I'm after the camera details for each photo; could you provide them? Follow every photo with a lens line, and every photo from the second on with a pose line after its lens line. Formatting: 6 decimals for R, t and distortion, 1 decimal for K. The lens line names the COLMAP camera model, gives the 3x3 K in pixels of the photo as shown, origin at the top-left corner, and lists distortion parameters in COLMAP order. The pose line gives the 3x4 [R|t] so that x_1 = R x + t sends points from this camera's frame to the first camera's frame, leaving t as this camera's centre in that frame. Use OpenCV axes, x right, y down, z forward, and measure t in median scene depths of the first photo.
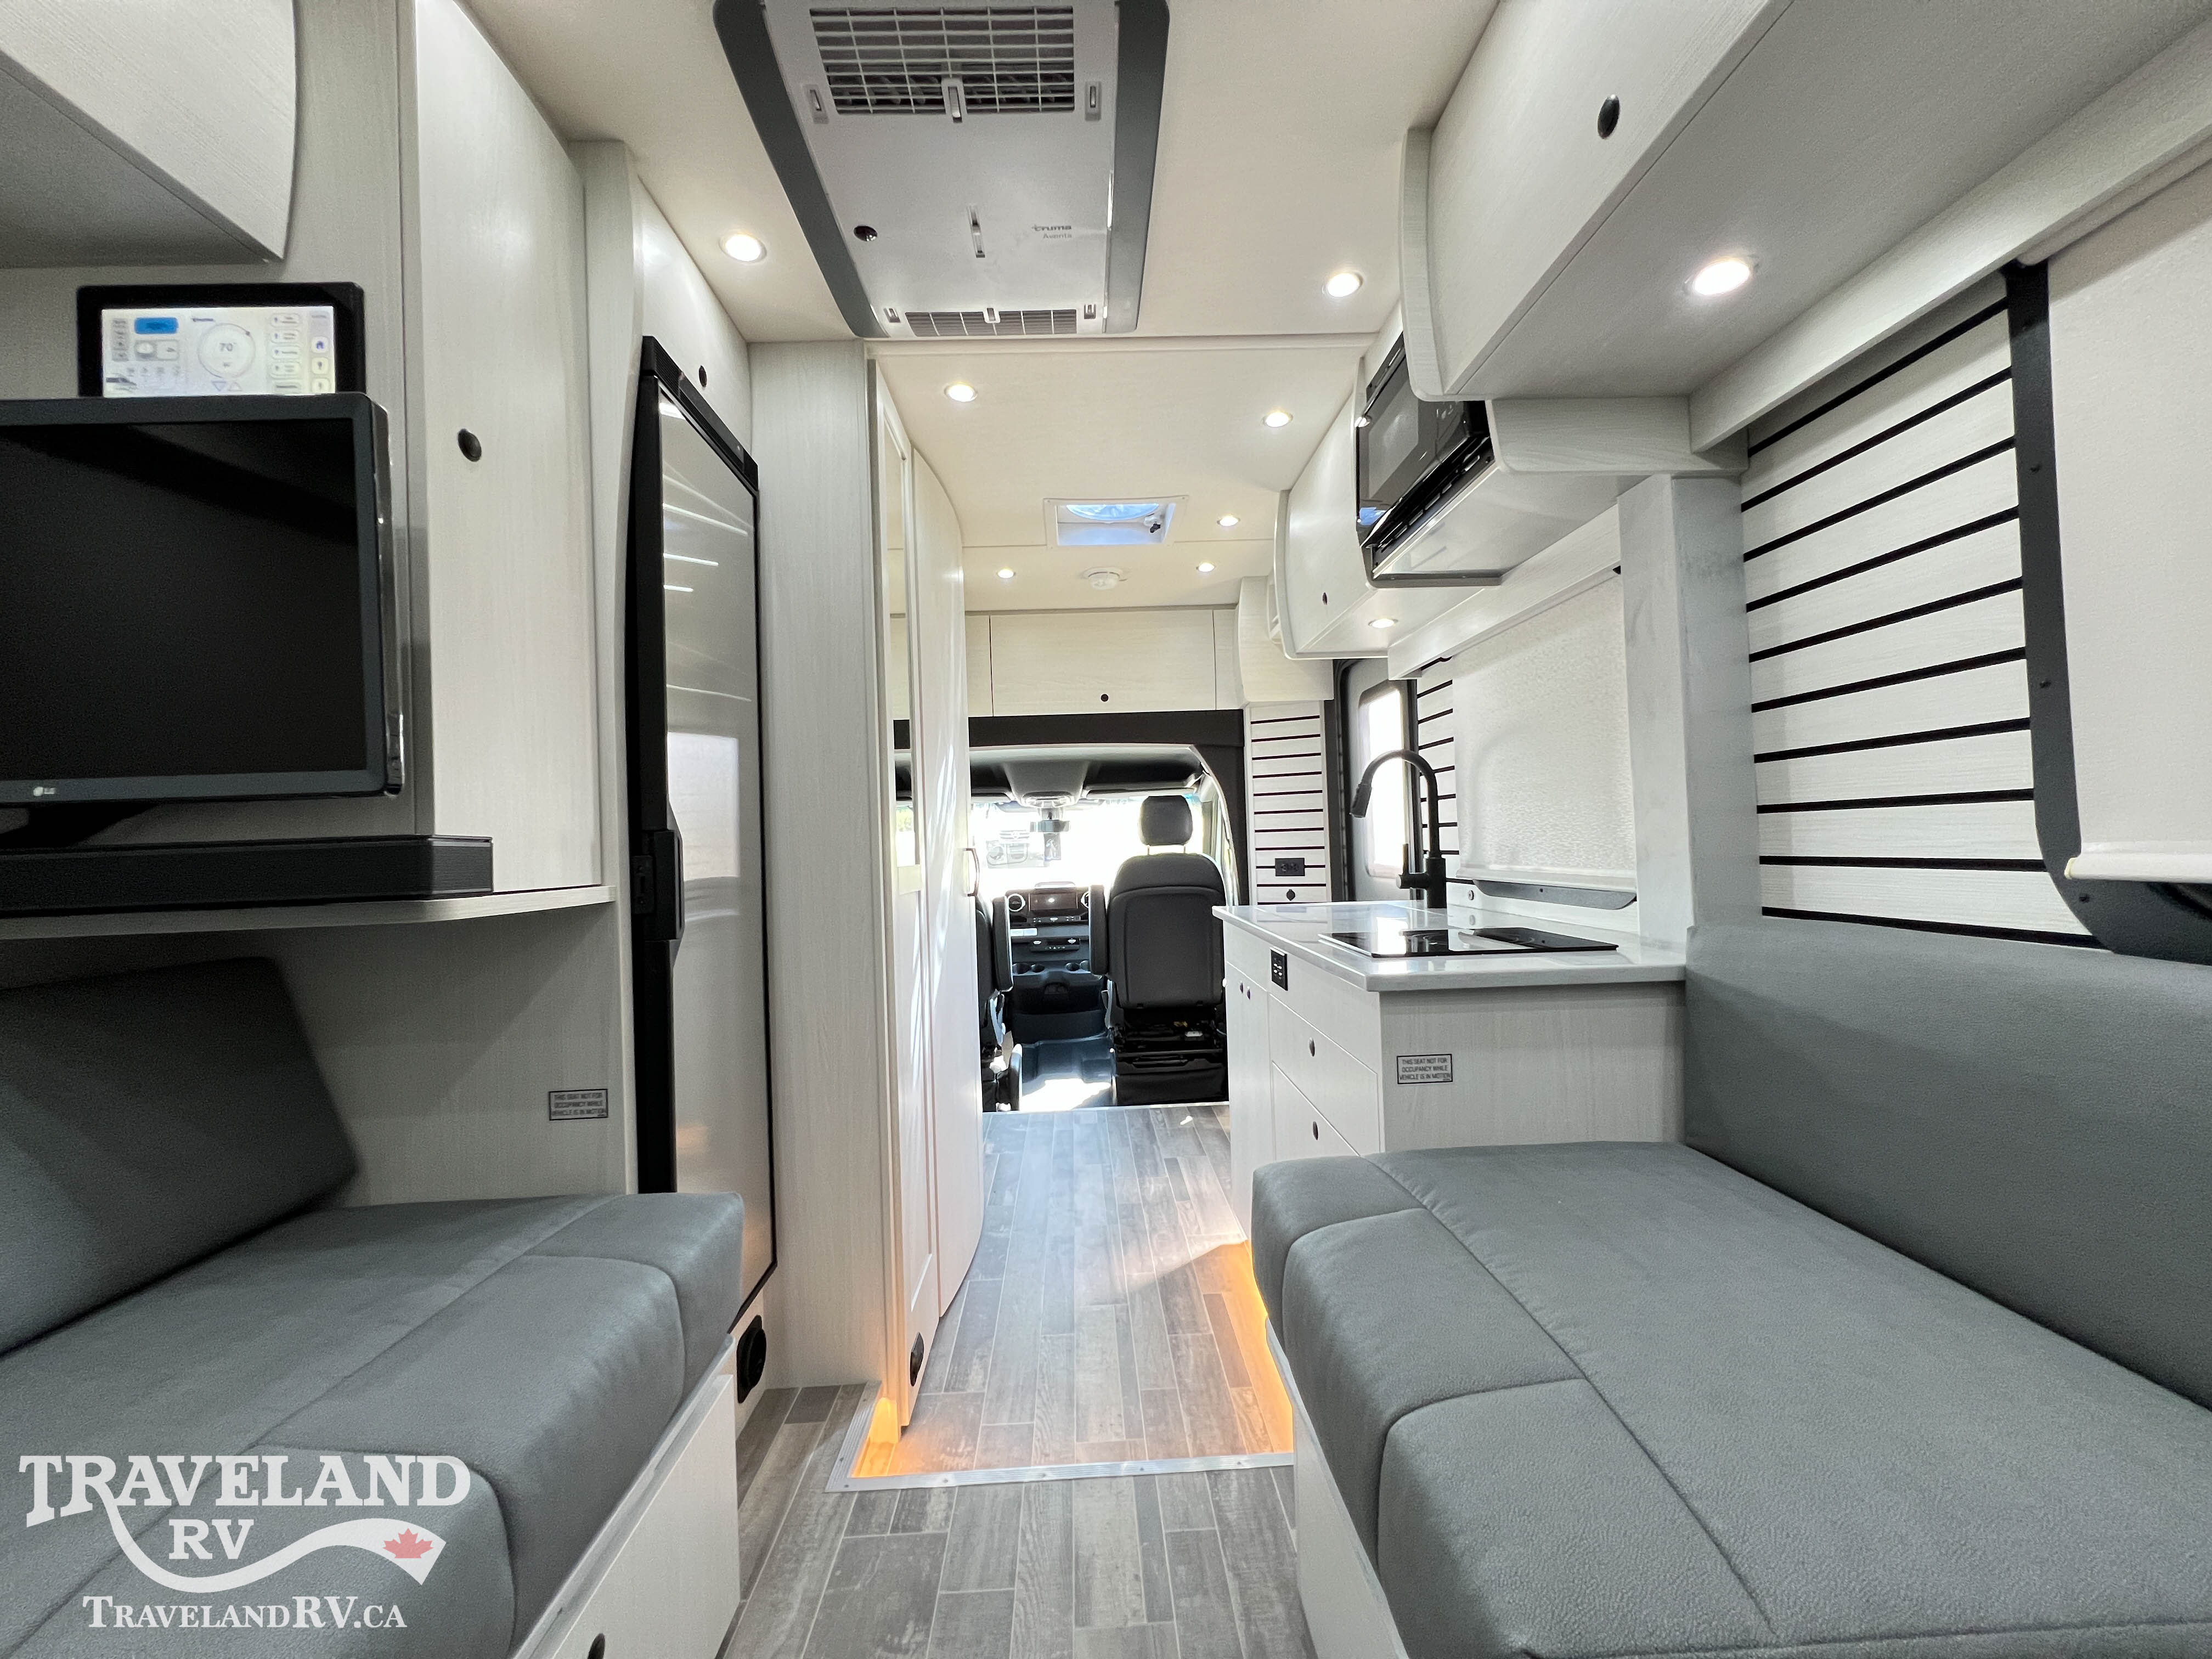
lens RADIAL K [[882.7, 0, 1102.4], [0, 882.7, 827.8], [0, 0, 1]] dist [-0.001670, 0.000602]
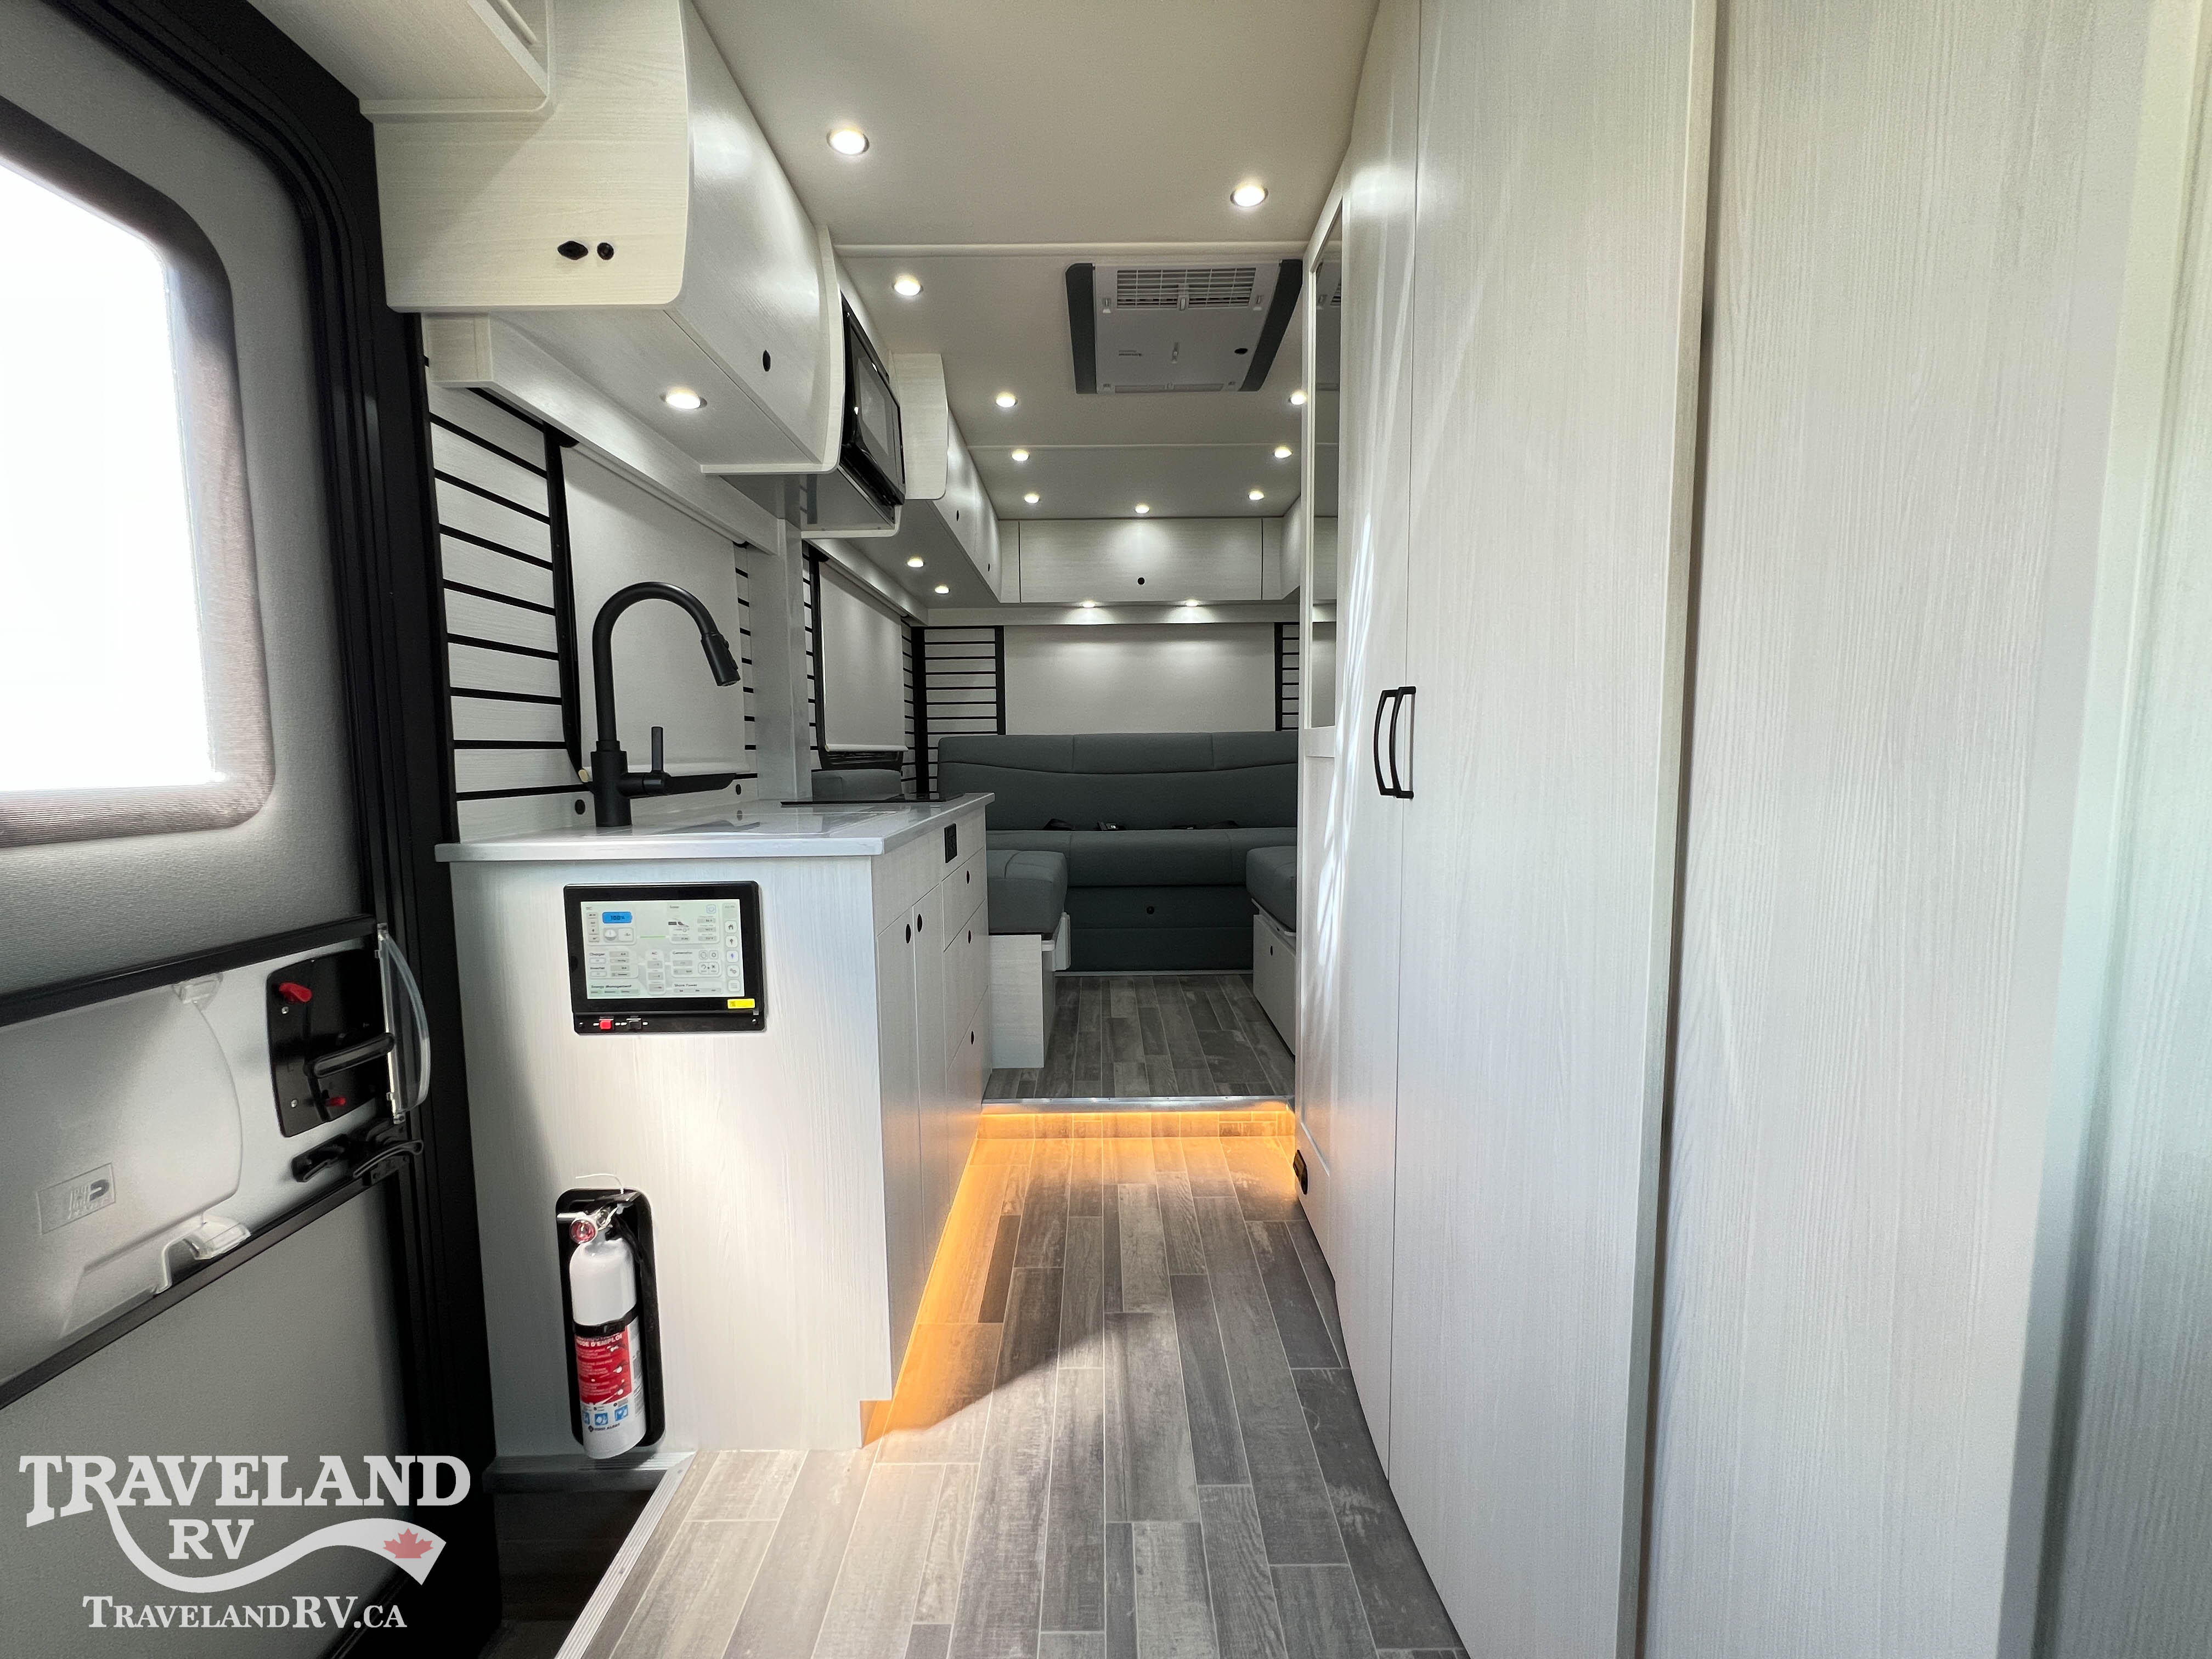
lens RADIAL K [[886.4, 0, 1106.0], [0, 886.4, 829.5], [0, 0, 1]] dist [0.002108, 0.000377]
pose [[-0.998666, 0.041915, 0.030172, -0.014904], [0.043948, 0.996563, 0.070213, 0.074150], [-0.027125, 0.071446, -0.997076, 1.943343]]
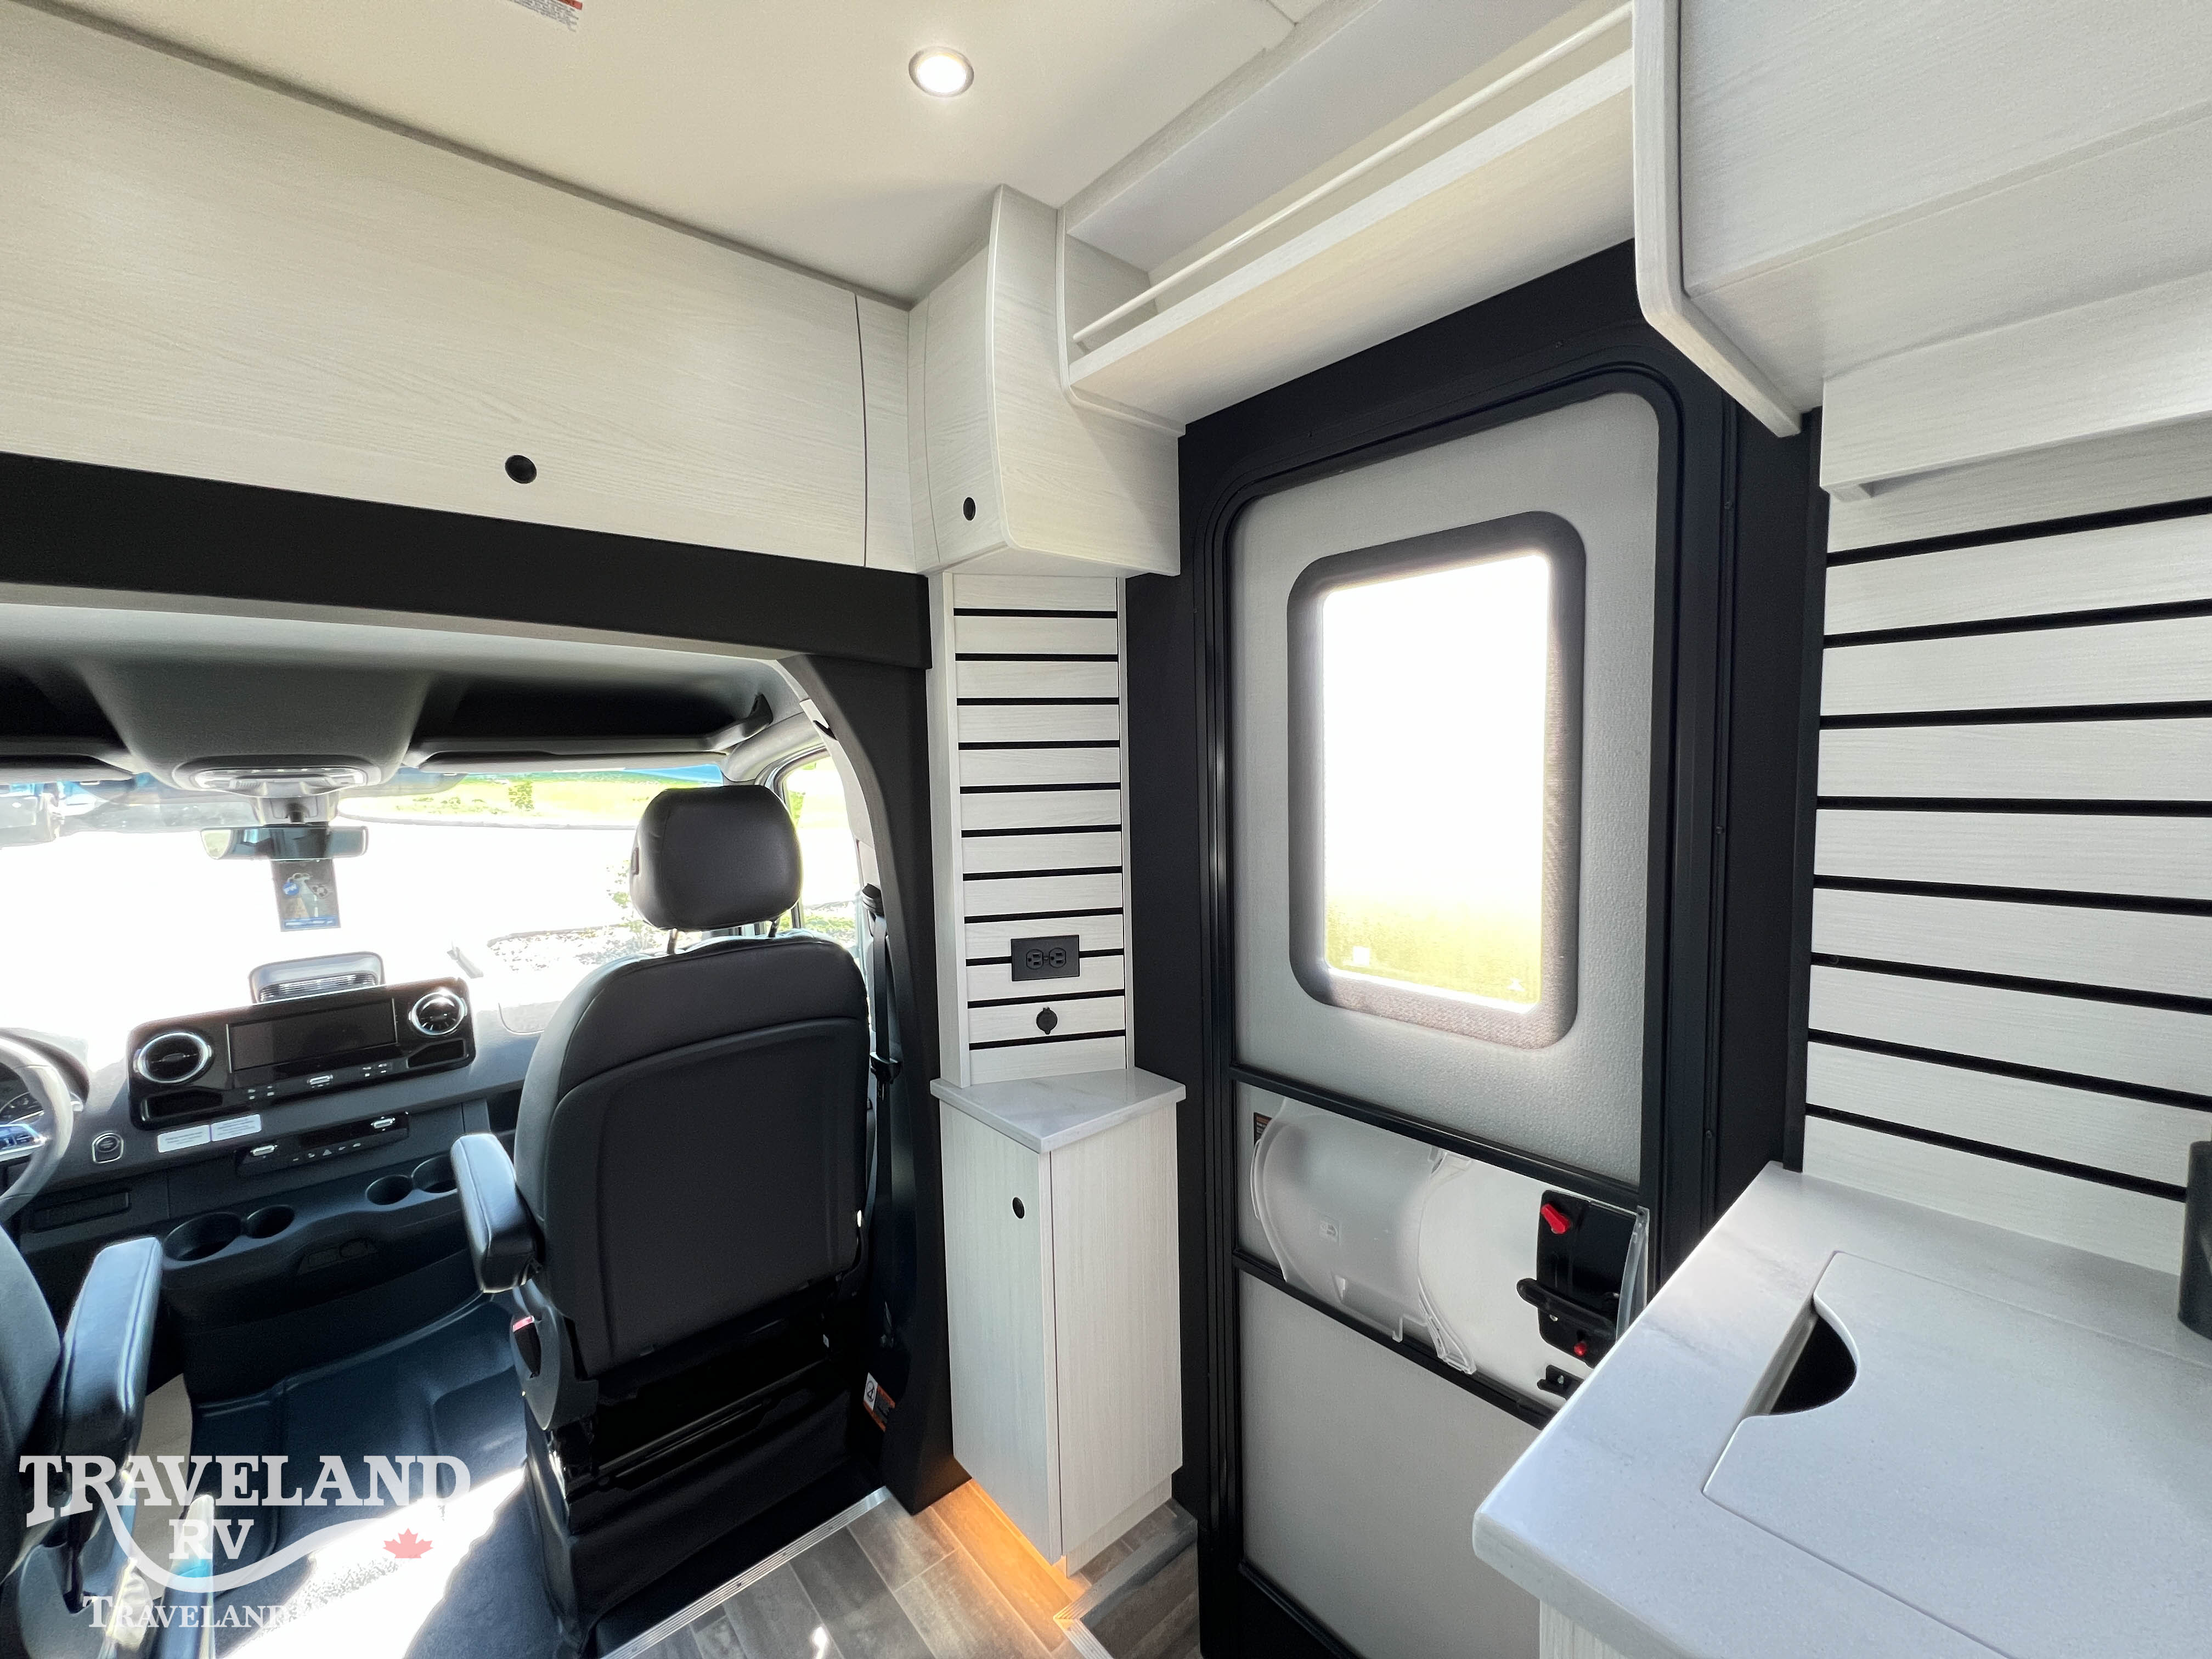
lens RADIAL K [[882.7, 0, 1102.4], [0, 882.7, 827.8], [0, 0, 1]] dist [-0.001670, 0.000602]
pose [[0.777696, -0.031338, 0.627859, -0.067428], [-0.014100, 0.997636, 0.067260, -0.090402], [-0.628482, -0.061160, 0.775416, 1.194604]]
